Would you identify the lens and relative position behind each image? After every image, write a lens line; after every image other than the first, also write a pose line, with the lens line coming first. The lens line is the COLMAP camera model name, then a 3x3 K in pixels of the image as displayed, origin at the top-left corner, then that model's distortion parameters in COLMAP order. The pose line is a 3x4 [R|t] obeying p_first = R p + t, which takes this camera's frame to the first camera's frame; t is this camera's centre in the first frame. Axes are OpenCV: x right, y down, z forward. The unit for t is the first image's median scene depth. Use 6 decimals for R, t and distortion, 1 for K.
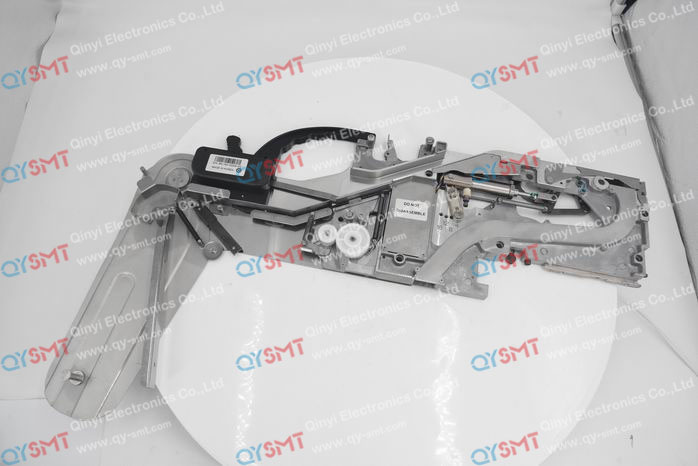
lens RADIAL K [[473.8, 0, 349.0], [0, 473.8, 233.0], [0, 0, 1]] dist [-0.091822, 0.002684]
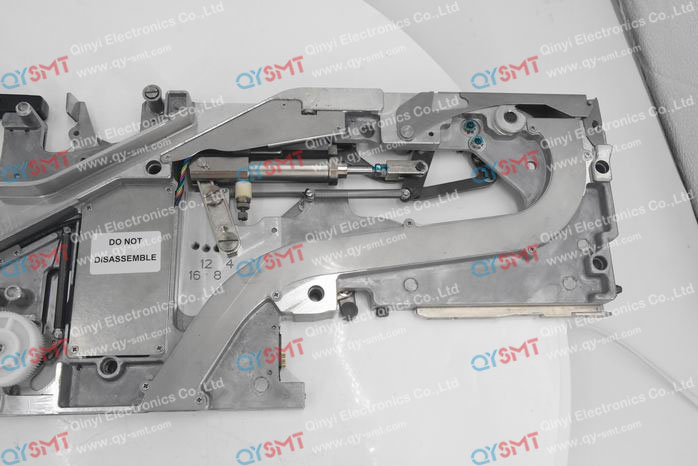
lens RADIAL K [[640.9, 0, 349.0], [0, 640.9, 233.0], [0, 0, 1]] dist [-0.025619, -0.004590]
pose [[0.974585, -0.193460, 0.112947, 0.276703], [0.178220, 0.975055, 0.132307, -0.111454], [-0.135726, -0.108814, 0.984753, 0.329353]]
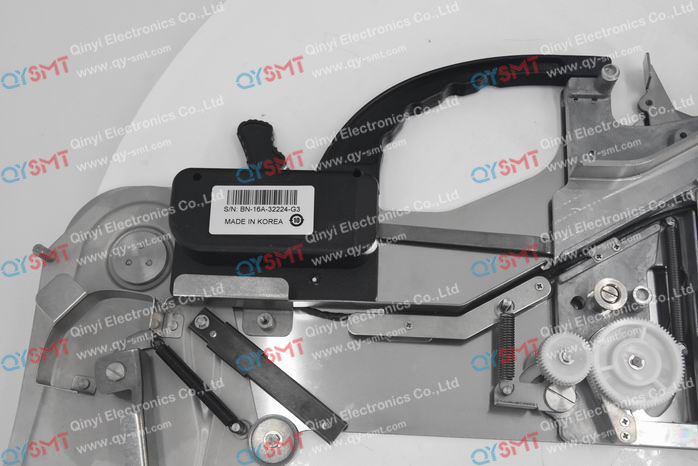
lens RADIAL K [[806.9, 0, 348.9], [0, 806.9, 242.6], [0, 0, 1]] dist [0.056355, 0.006305]
pose [[0.986836, -0.161063, -0.014611, -0.183504], [0.161703, 0.981229, 0.105077, -0.176022], [-0.002587, -0.106056, 0.994357, 0.336438]]
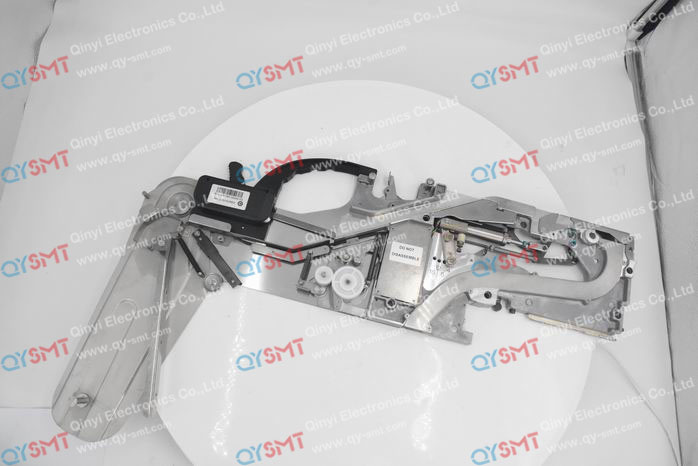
lens RADIAL K [[473.8, 0, 349.0], [0, 473.8, 233.0], [0, 0, 1]] dist [-0.091822, 0.002684]
pose [[0.997769, 0.063894, 0.019343, -0.015644], [-0.065697, 0.991246, 0.114522, -0.200281], [-0.011857, -0.115538, 0.993232, -0.019709]]
